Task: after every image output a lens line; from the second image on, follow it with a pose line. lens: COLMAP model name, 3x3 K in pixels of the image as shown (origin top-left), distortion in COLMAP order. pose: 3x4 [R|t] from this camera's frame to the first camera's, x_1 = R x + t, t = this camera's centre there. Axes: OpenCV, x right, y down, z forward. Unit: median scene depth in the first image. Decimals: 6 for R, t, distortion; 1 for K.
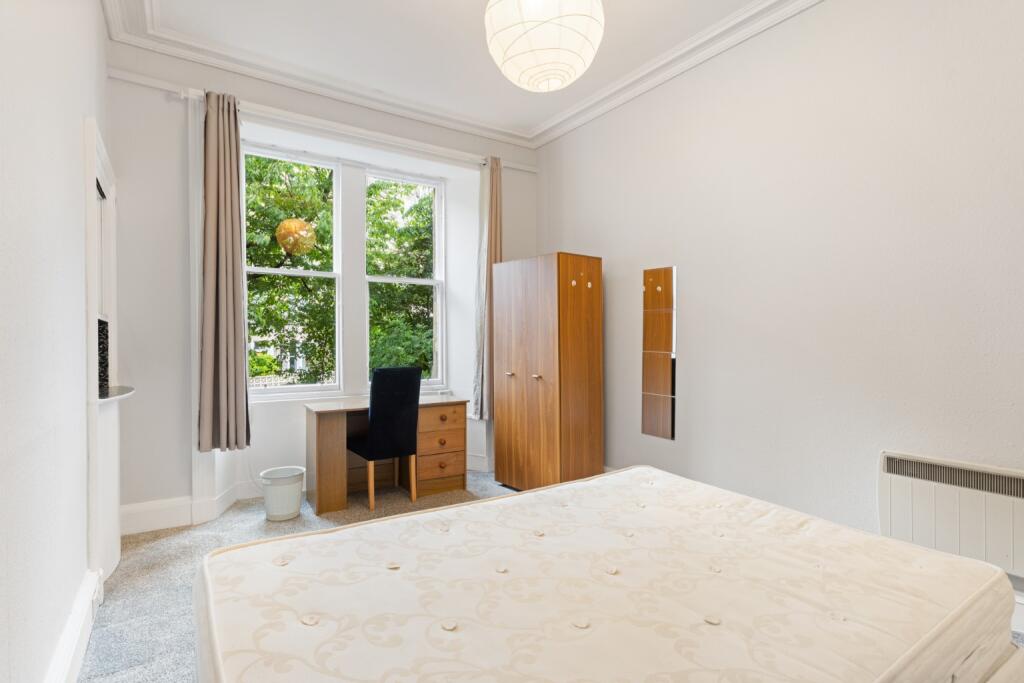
lens RADIAL K [[508.7, 0, 512.0], [0, 508.7, 341.5], [0, 0, 1]] dist [0.001011, 0.000566]
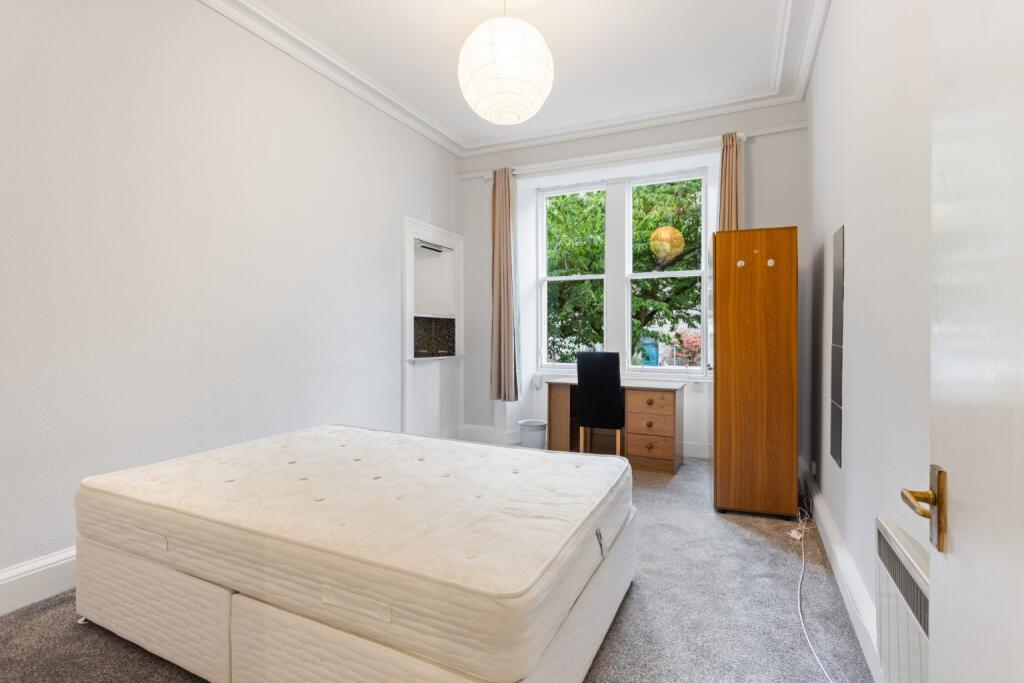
lens RADIAL K [[493.5, 0, 512.0], [0, 493.5, 341.5], [0, 0, 1]] dist [-0.001161, 0.000022]
pose [[0.519124, 0.018124, -0.854507, 0.612476], [-0.004183, 0.999817, 0.018665, 0.004175], [0.854689, -0.006115, 0.519105, 0.215656]]
